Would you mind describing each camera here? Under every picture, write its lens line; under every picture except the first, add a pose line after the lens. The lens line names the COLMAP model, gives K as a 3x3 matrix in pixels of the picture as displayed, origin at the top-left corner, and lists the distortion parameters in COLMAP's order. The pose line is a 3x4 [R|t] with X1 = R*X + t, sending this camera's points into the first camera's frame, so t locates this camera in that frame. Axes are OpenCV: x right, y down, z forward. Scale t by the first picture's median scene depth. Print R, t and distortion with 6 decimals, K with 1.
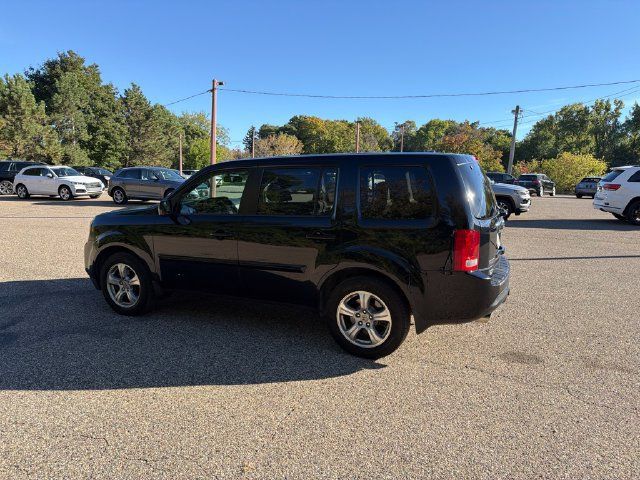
lens RADIAL K [[452.3, 0, 320.5], [0, 452.3, 237.9], [0, 0, 1]] dist [0.026880, -0.033215]
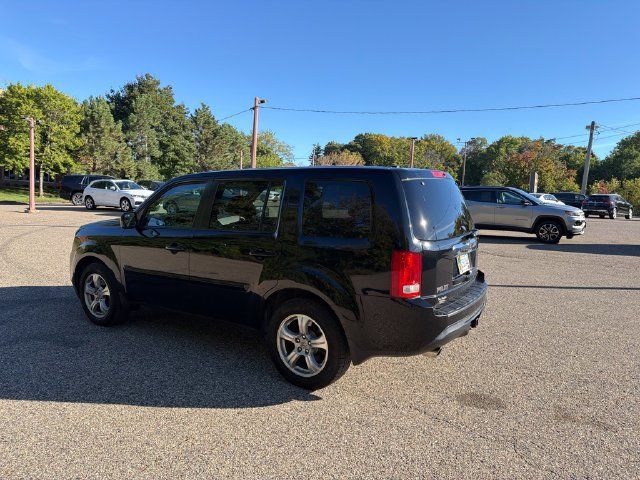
lens RADIAL K [[452.3, 0, 319.8], [0, 452.3, 234.8], [0, 0, 1]] dist [0.026880, -0.033215]
pose [[0.988917, 0.028673, -0.145674, 0.065975], [-0.034914, 0.998571, -0.040466, -0.002182], [0.144306, 0.045104, 0.988505, 0.020825]]
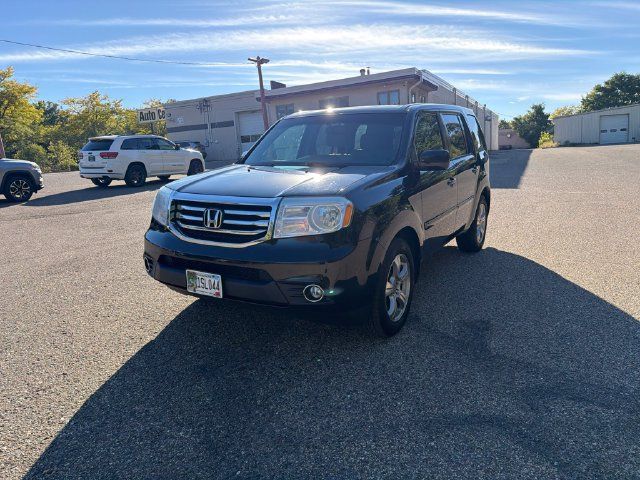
lens RADIAL K [[452.3, 0, 322.7], [0, 452.3, 238.5], [0, 0, 1]] dist [0.026880, -0.033215]
pose [[0.112318, -0.214313, 0.970286, -0.351639], [0.173668, 0.965669, 0.193190, -0.036379], [-0.978378, 0.146809, 0.145681, 0.328366]]
